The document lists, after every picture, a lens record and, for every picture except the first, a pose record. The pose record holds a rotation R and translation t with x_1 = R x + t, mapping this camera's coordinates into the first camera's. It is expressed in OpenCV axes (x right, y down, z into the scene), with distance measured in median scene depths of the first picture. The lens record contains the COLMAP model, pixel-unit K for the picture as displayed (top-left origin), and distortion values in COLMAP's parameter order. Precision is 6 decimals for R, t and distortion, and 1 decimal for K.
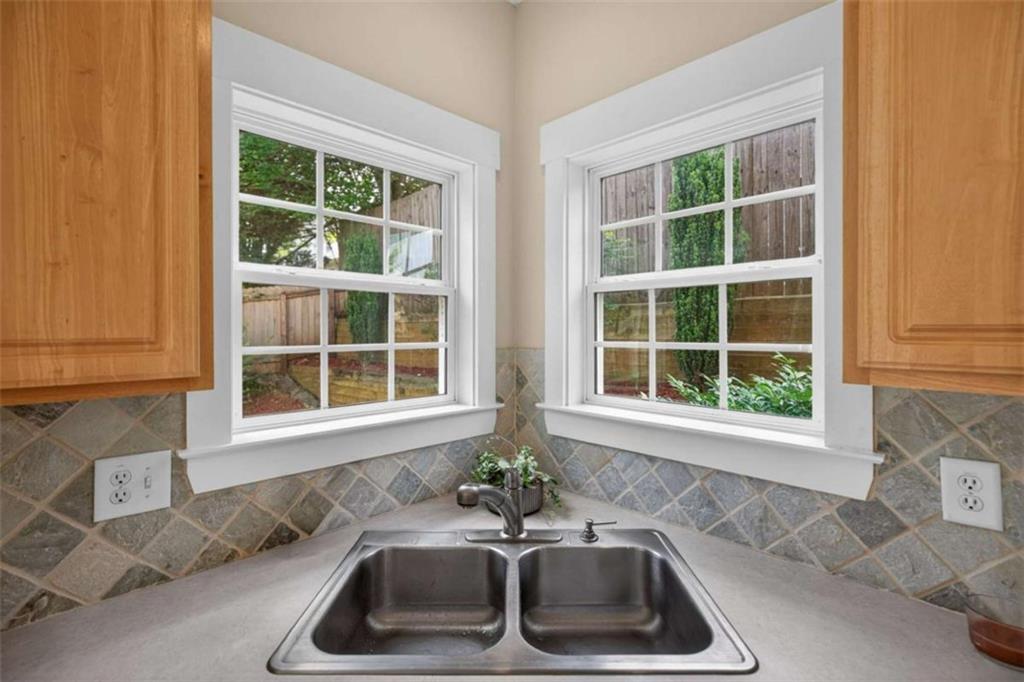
lens RADIAL K [[468.4, 0, 515.7], [0, 468.4, 338.3], [0, 0, 1]] dist [0.002190, 0.000160]
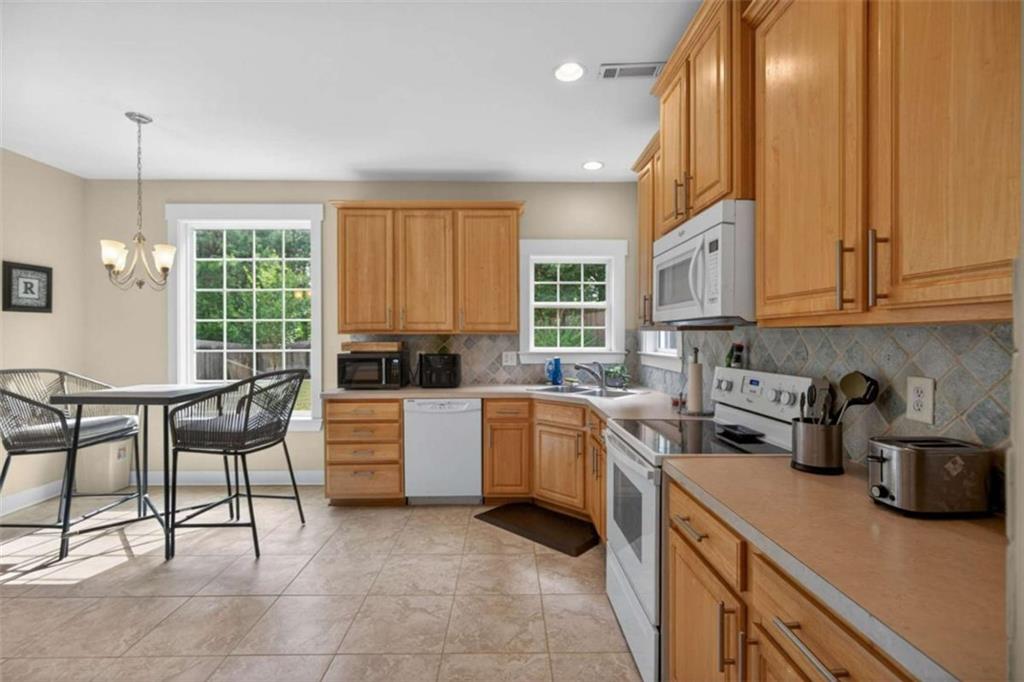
lens RADIAL K [[468.4, 0, 510.8], [0, 468.4, 340.5], [0, 0, 1]] dist [0.002190, 0.000160]
pose [[0.719381, 0.009605, -0.694549, 1.986818], [-0.009223, 0.999948, 0.004276, 0.125625], [0.694554, 0.003330, 0.719432, -1.891272]]
